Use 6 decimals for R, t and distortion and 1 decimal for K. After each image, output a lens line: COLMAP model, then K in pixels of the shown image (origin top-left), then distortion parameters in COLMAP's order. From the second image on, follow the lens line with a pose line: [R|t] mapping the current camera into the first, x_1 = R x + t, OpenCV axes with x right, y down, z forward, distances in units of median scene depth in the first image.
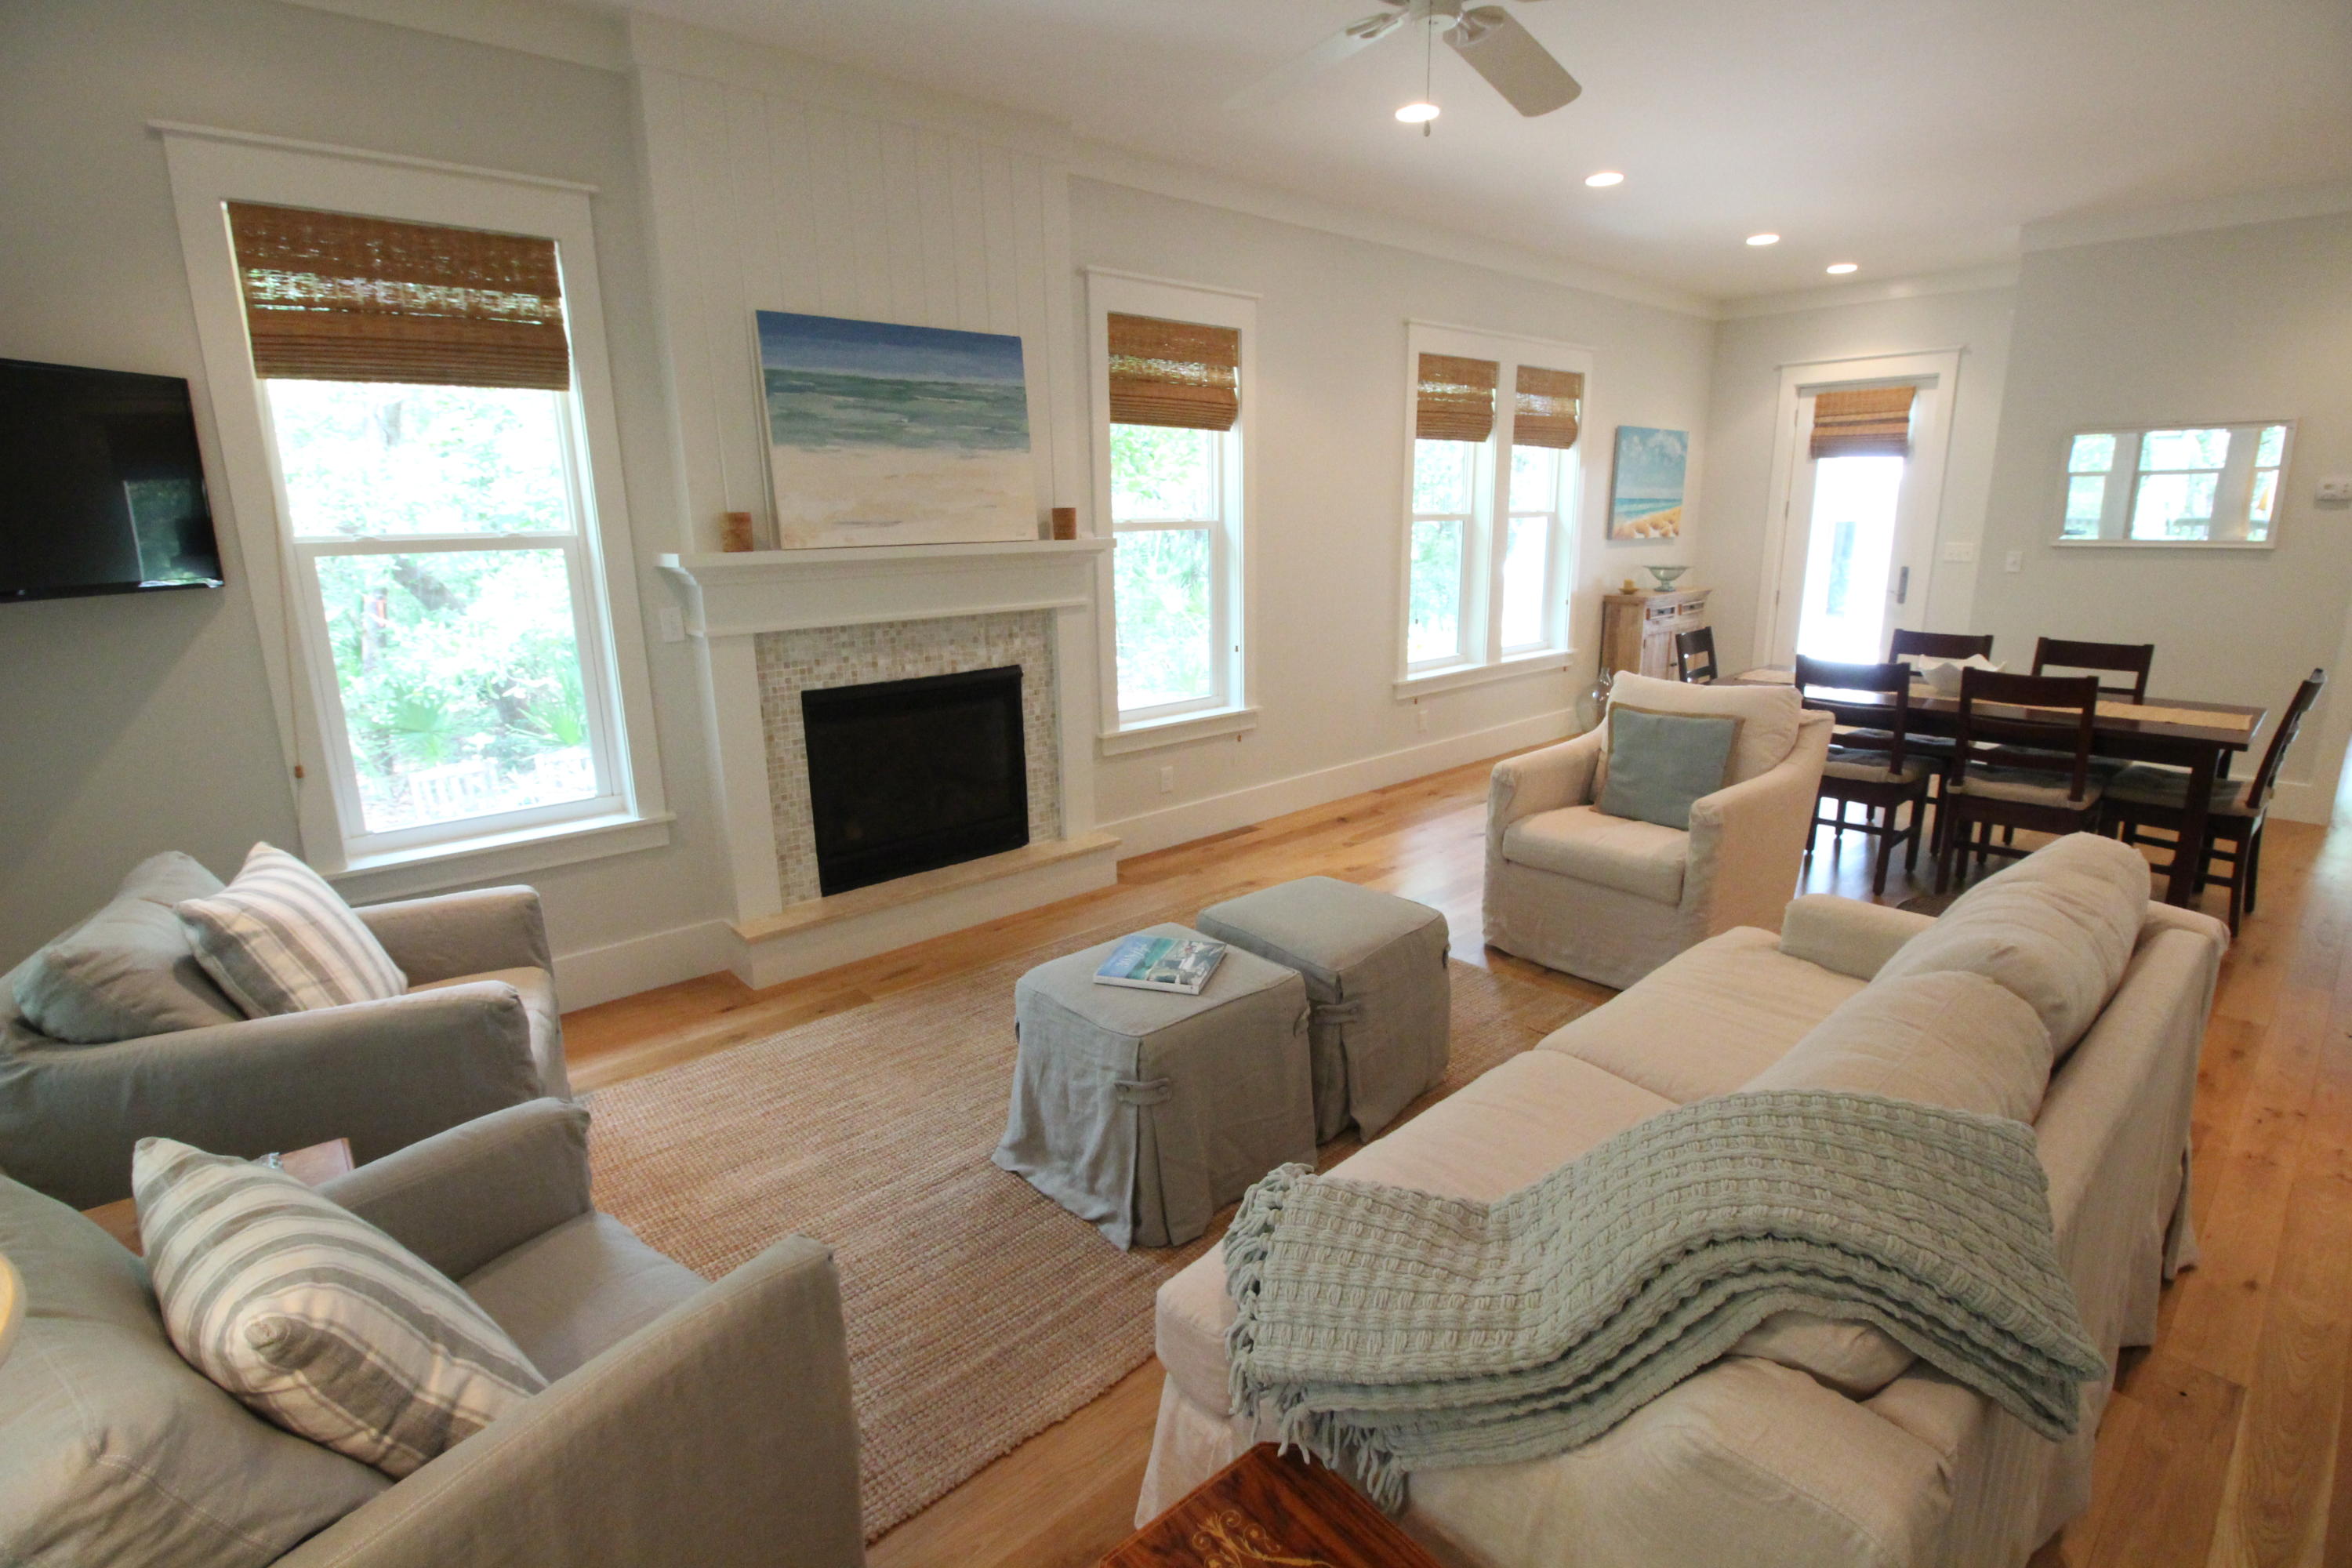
lens RADIAL K [[1106.7, 0, 1178.5], [0, 1106.7, 769.1], [0, 0, 1]] dist [0.004775, -0.016128]
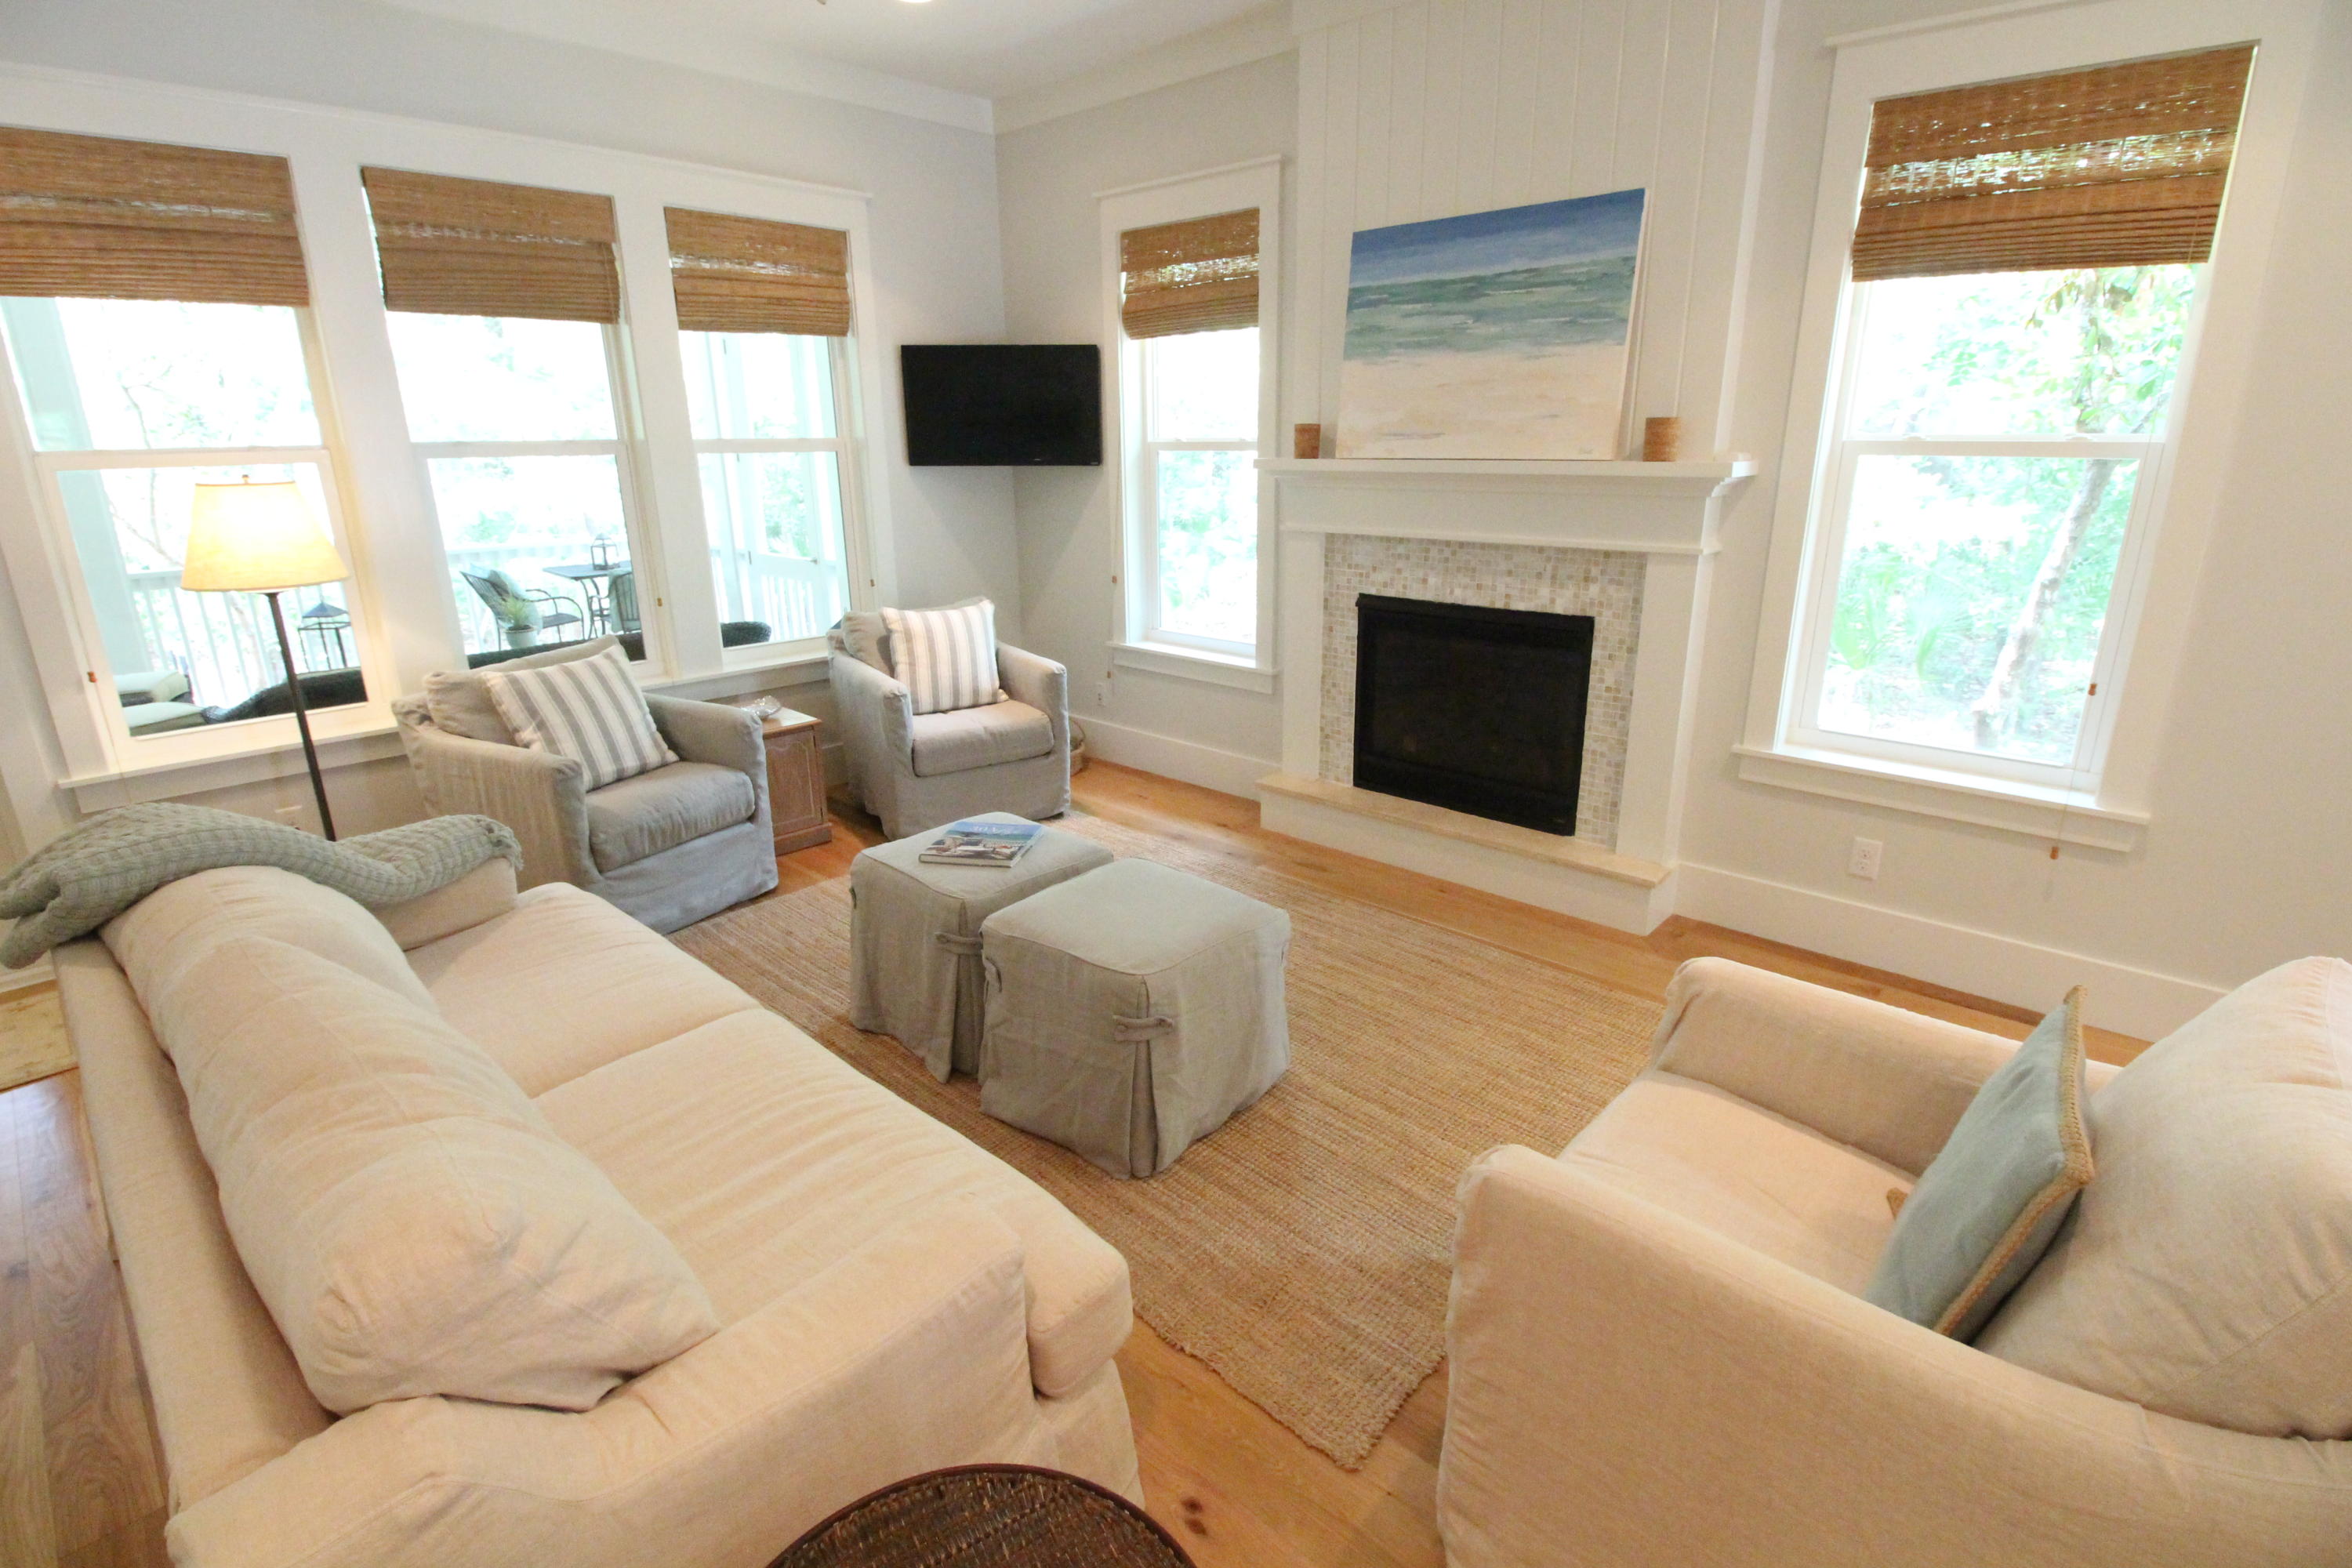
lens RADIAL K [[1106.7, 0, 1178.5], [0, 1106.7, 769.1], [0, 0, 1]] dist [0.004775, -0.016128]
pose [[0.092904, 0.304730, -0.947897, 0.694021], [-0.215419, 0.935618, 0.279669, -0.168063], [0.972092, 0.178212, 0.152567, 0.673974]]
